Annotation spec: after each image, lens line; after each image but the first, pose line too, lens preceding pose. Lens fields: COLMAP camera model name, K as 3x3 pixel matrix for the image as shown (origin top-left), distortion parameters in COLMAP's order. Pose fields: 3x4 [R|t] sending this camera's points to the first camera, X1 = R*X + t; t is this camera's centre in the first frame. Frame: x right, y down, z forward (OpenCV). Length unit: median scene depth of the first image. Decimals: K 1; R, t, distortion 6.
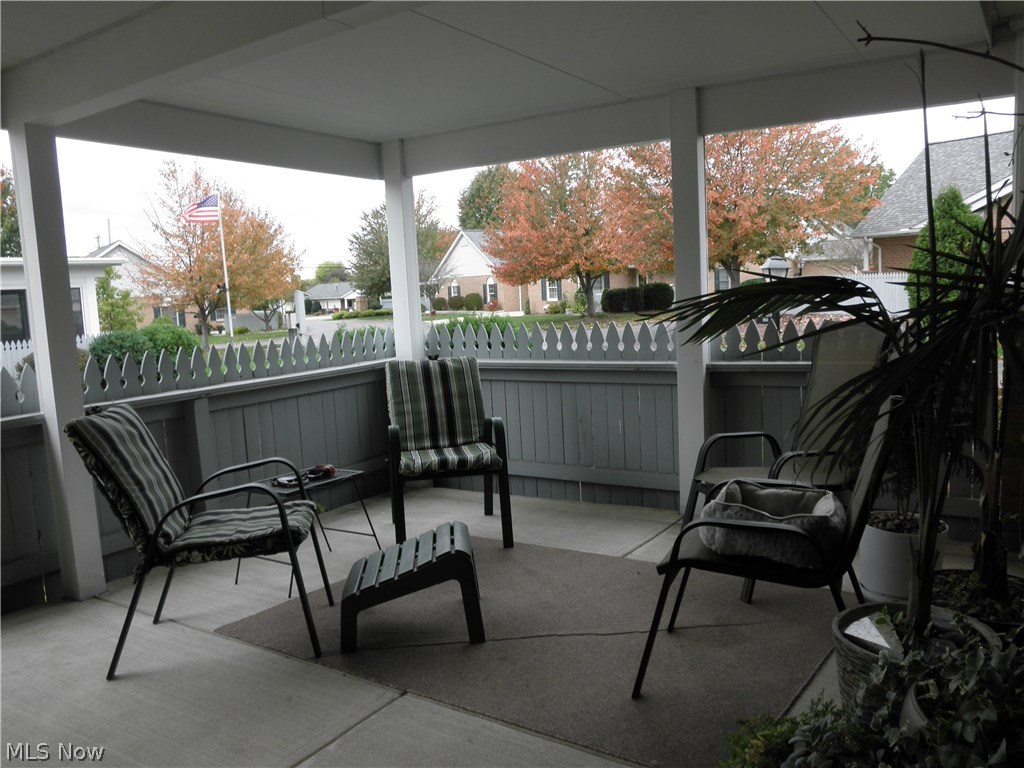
lens RADIAL K [[835.9, 0, 517.4], [0, 835.9, 388.5], [0, 0, 1]] dist [-0.123648, 0.115424]
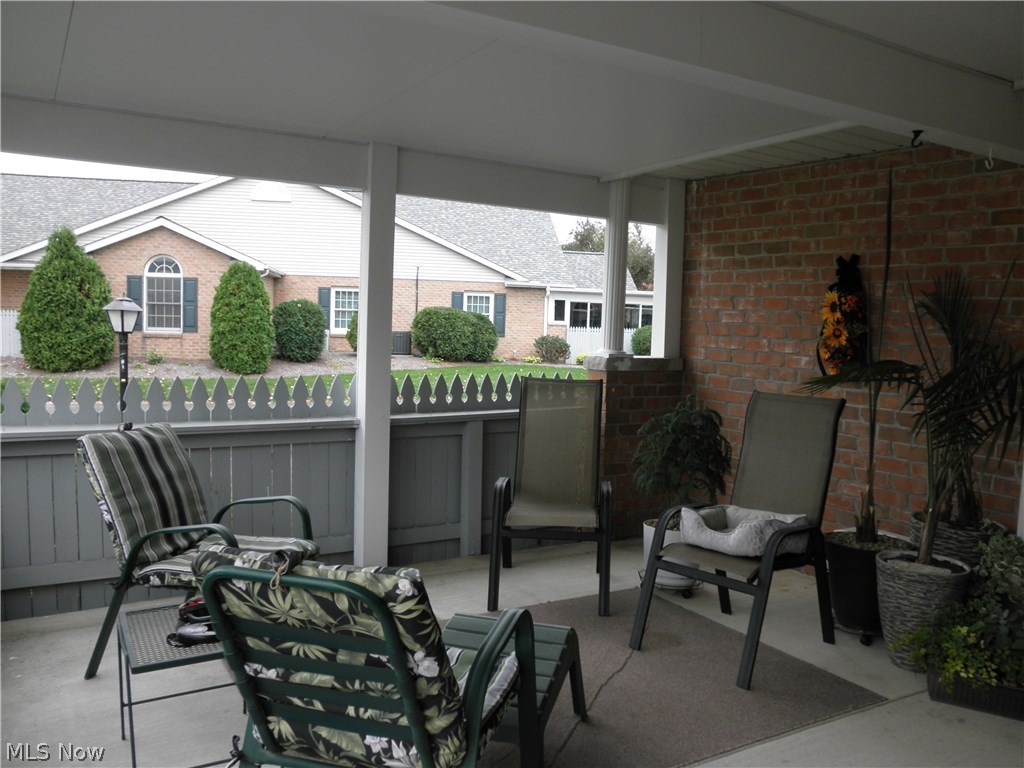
lens RADIAL K [[835.9, 0, 517.4], [0, 835.9, 388.5], [0, 0, 1]] dist [-0.123648, 0.115424]
pose [[0.435285, -0.016309, 0.900145, -0.597281], [0.058349, 0.998245, -0.010130, -0.044732], [-0.898400, 0.056932, 0.435473, 0.404777]]
